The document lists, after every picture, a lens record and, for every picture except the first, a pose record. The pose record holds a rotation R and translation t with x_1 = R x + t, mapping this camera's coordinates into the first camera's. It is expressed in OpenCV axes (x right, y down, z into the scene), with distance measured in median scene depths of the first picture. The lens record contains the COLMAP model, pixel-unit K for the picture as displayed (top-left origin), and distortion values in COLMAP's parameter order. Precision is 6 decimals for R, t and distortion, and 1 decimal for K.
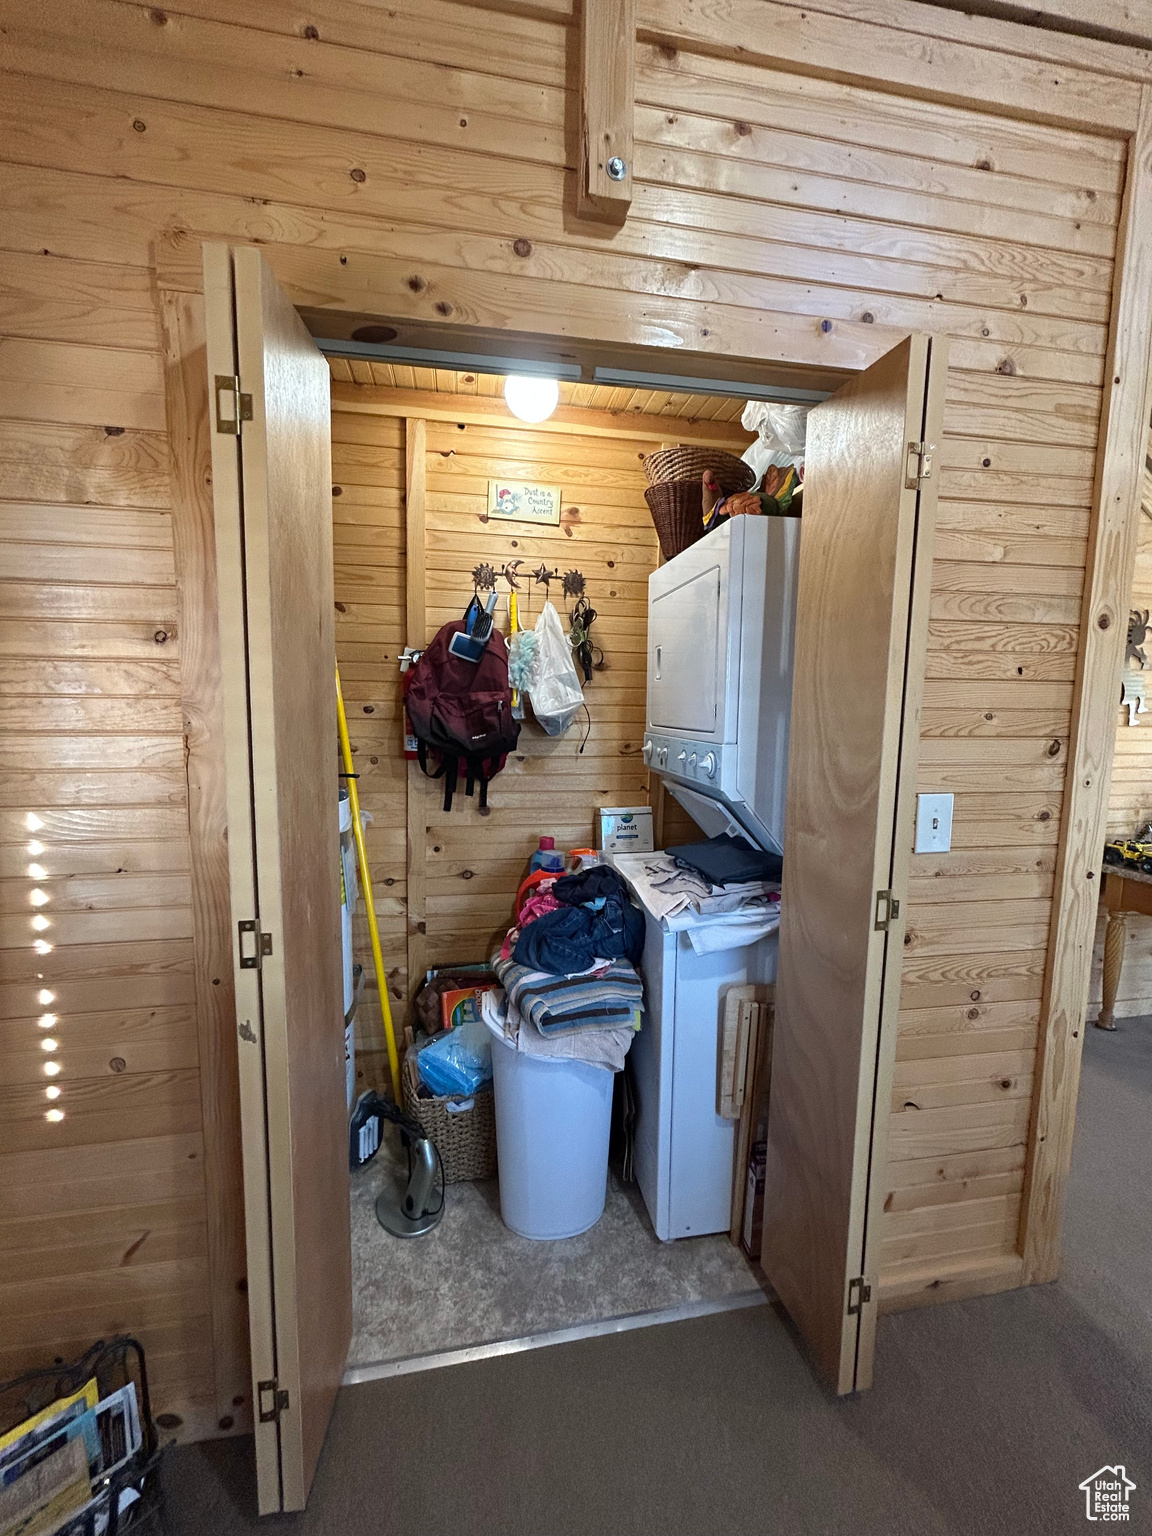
lens RADIAL K [[615.2, 0, 567.9], [0, 615.2, 763.3], [0, 0, 1]] dist [0.001517, -0.000929]
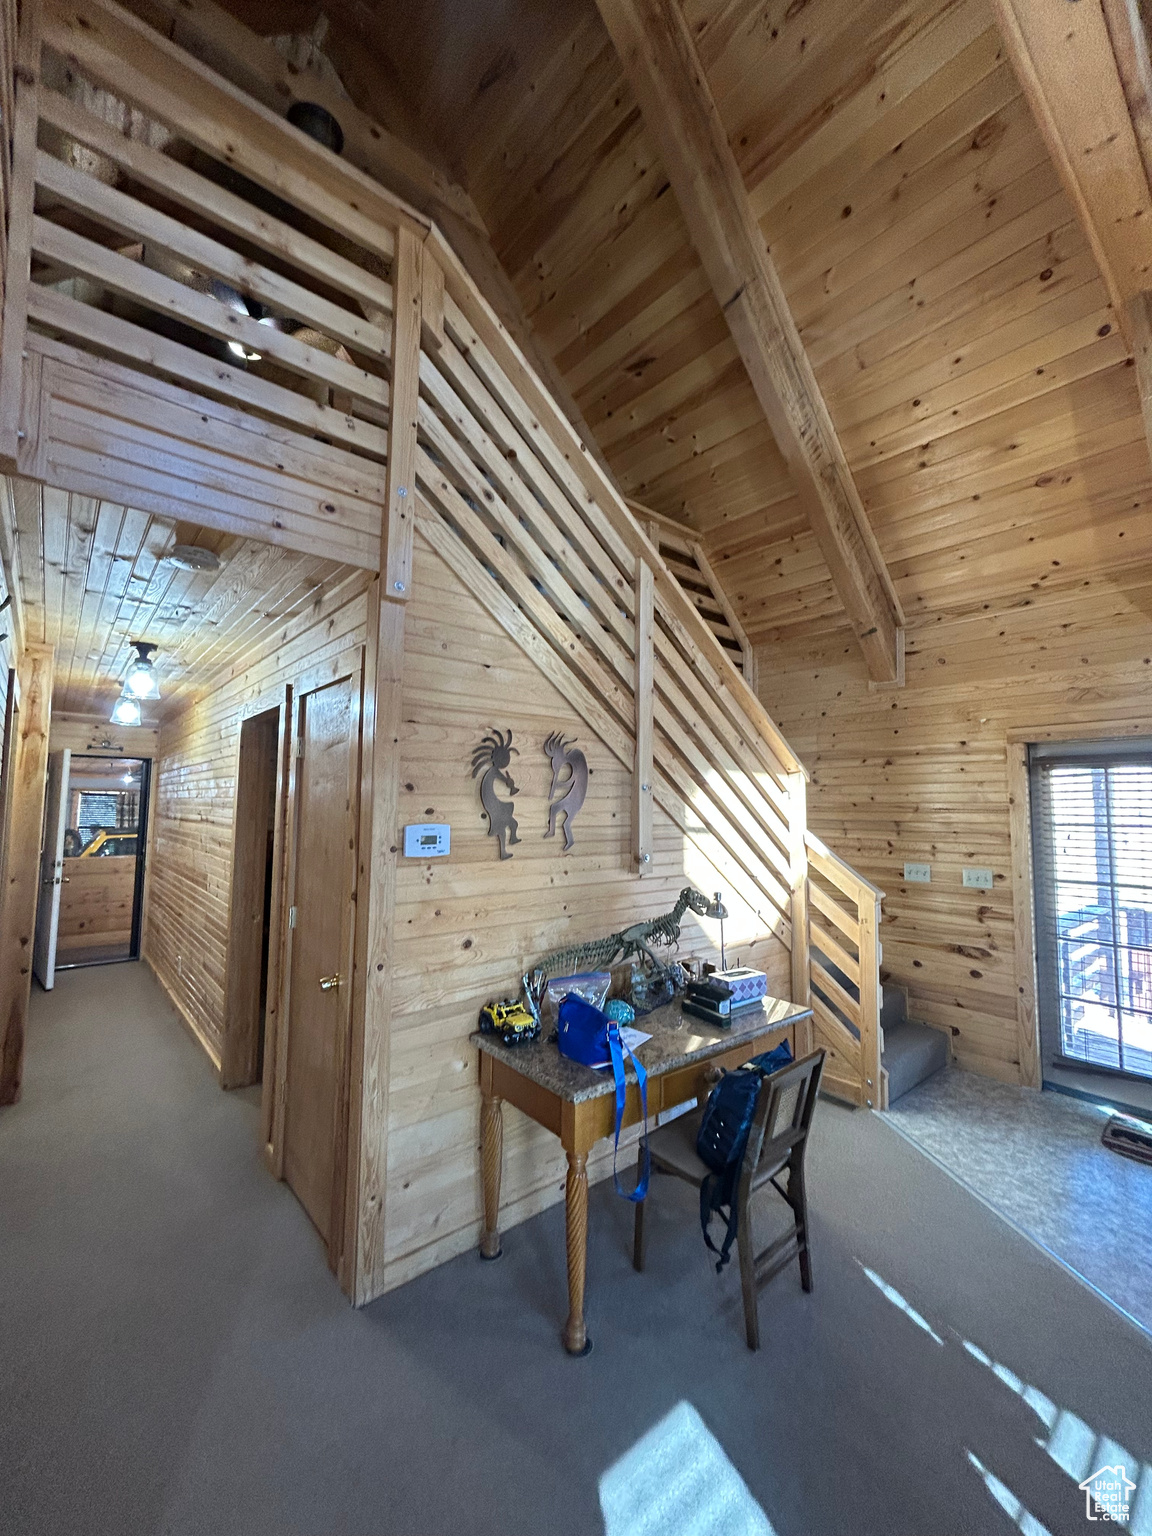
lens RADIAL K [[615.2, 0, 572.5], [0, 615.2, 766.0], [0, 0, 1]] dist [0.001517, -0.000929]
pose [[0.863449, 0.029191, 0.503590, 1.088209], [0.051812, 0.987912, -0.146102, -0.117741], [-0.501767, 0.152243, 0.851500, 0.381841]]
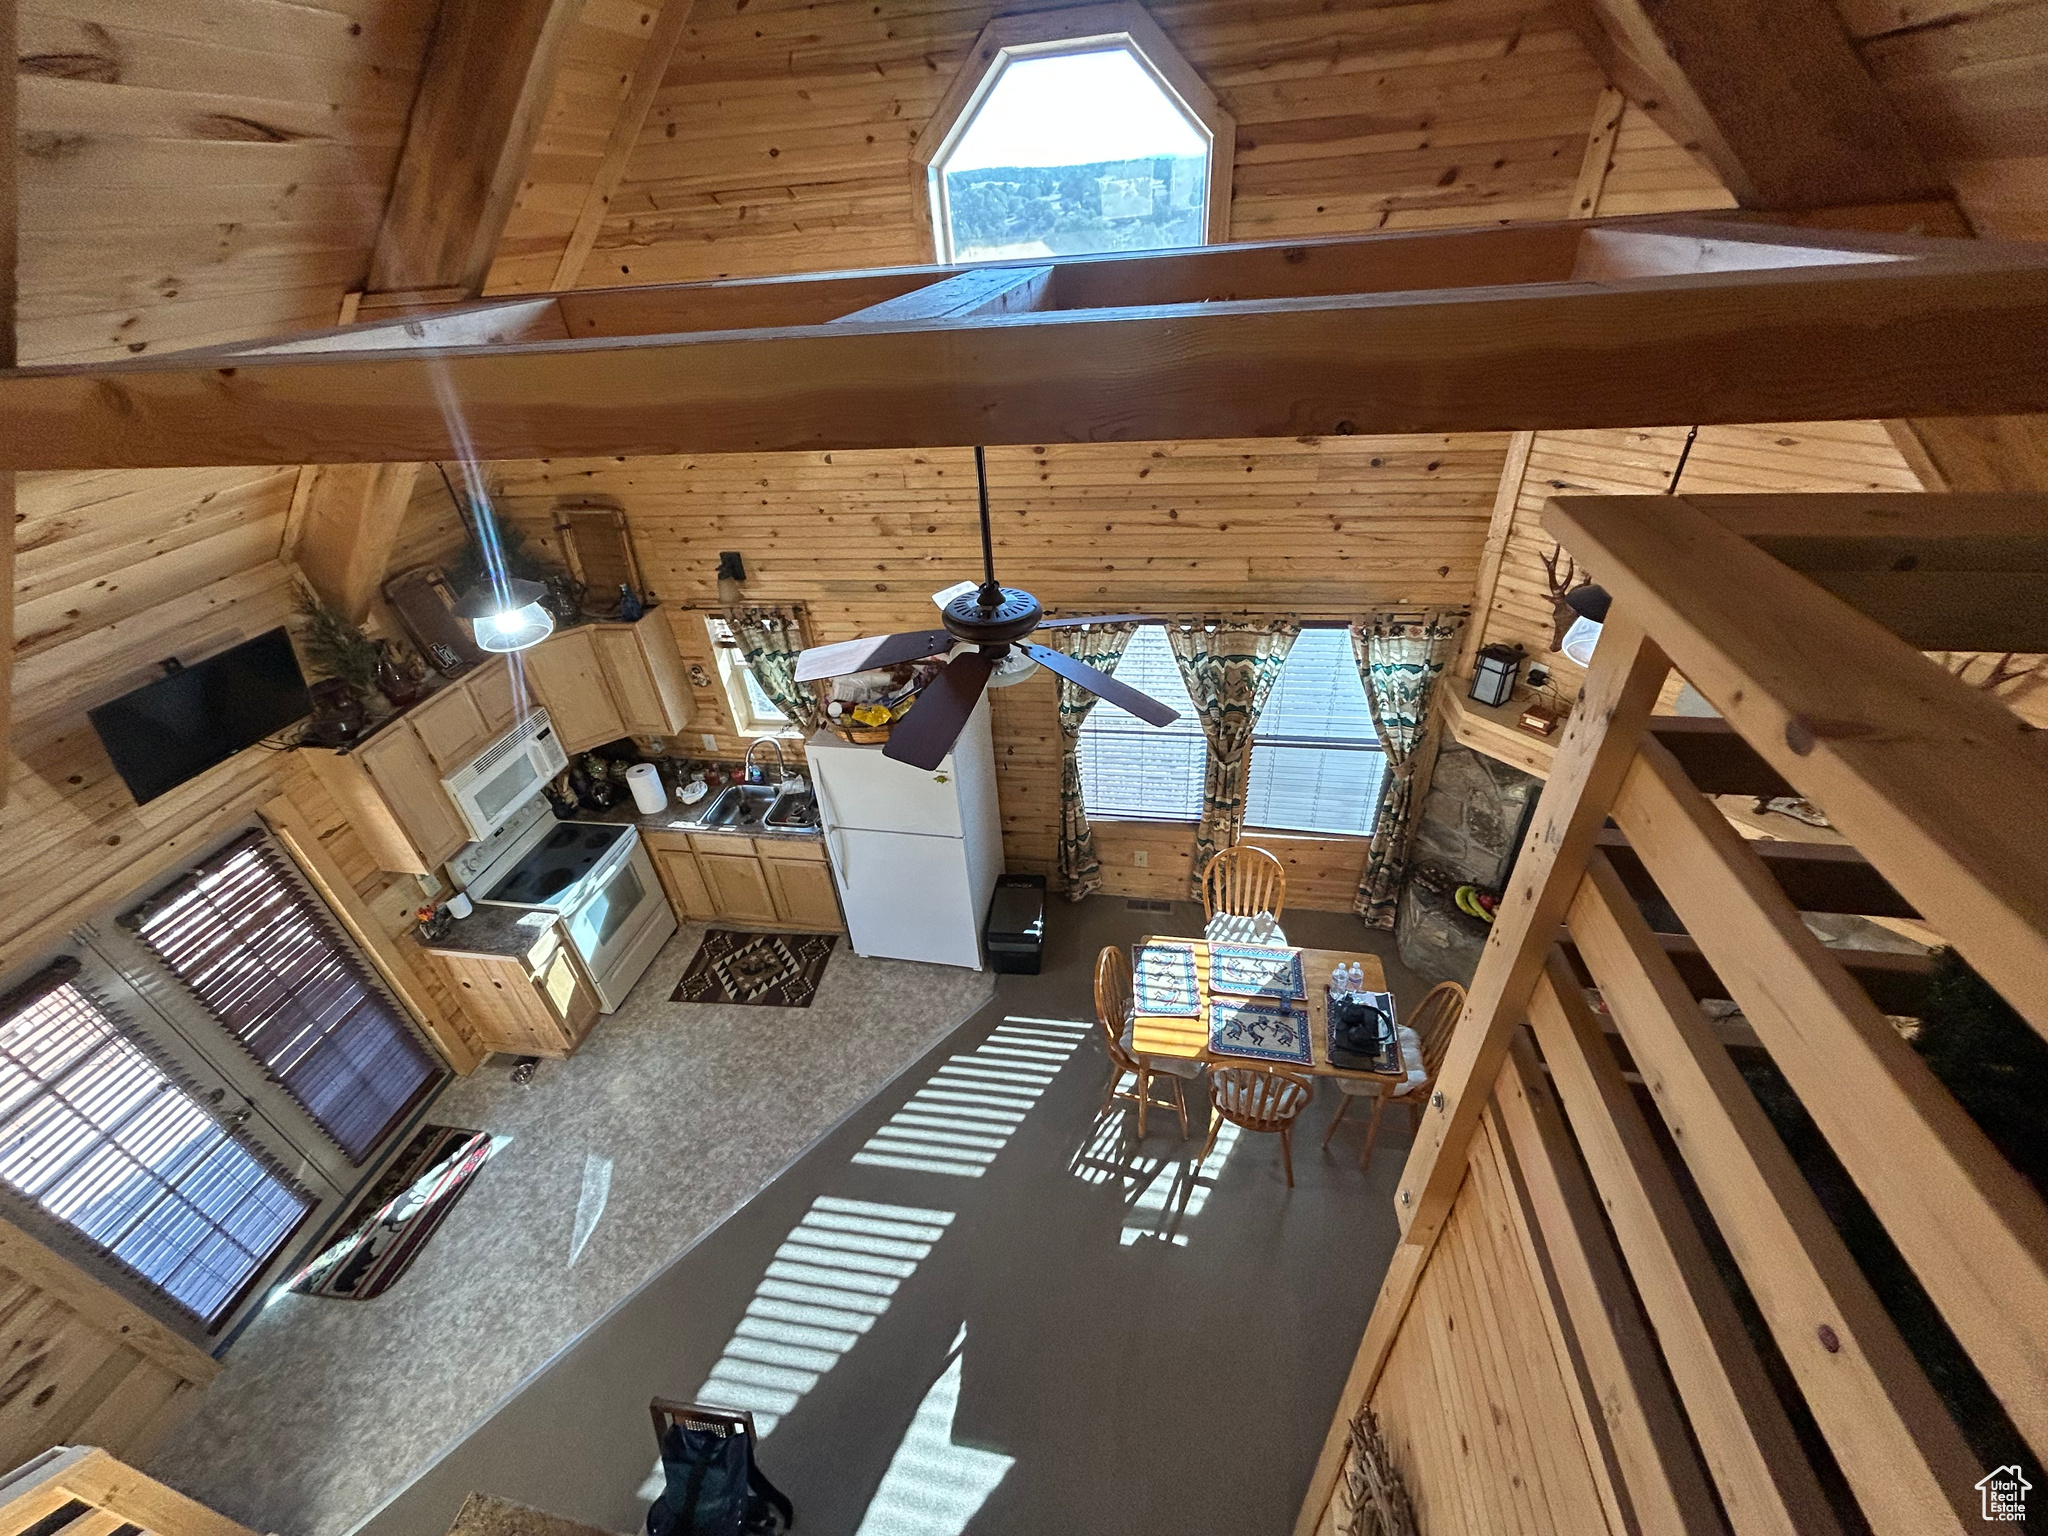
lens RADIAL K [[820.3, 0, 1024.0], [0, 820.3, 773.1], [0, 0, 1]] dist [0.001517, -0.000929]
pose [[-0.940217, -0.153432, 0.304057, 1.174104], [0.085001, 0.758803, 0.645750, -1.898082], [-0.329798, 0.632990, -0.700398, 1.530563]]
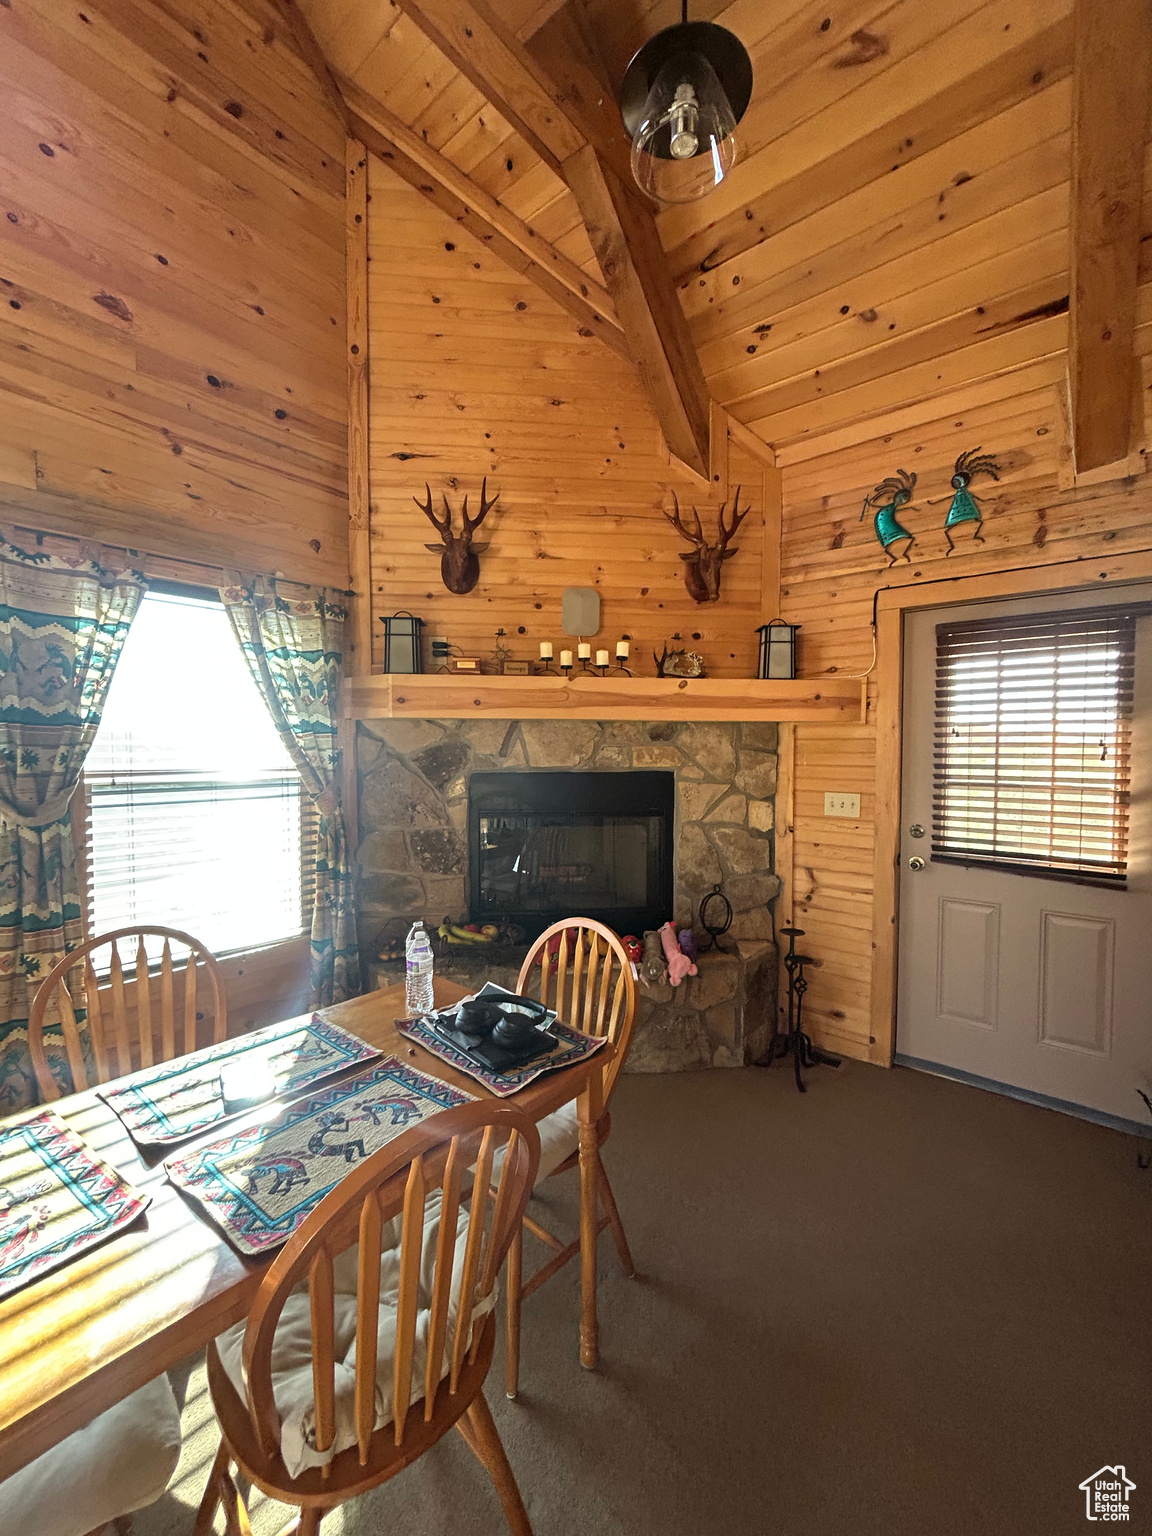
lens RADIAL K [[615.2, 0, 576.5], [0, 615.2, 769.2], [0, 0, 1]] dist [0.001517, -0.000929]
pose [[-0.756771, 0.003130, -0.653673, 1.412292], [-0.084594, 0.991111, 0.102683, -0.042652], [0.648183, 0.133004, -0.749779, 0.647122]]
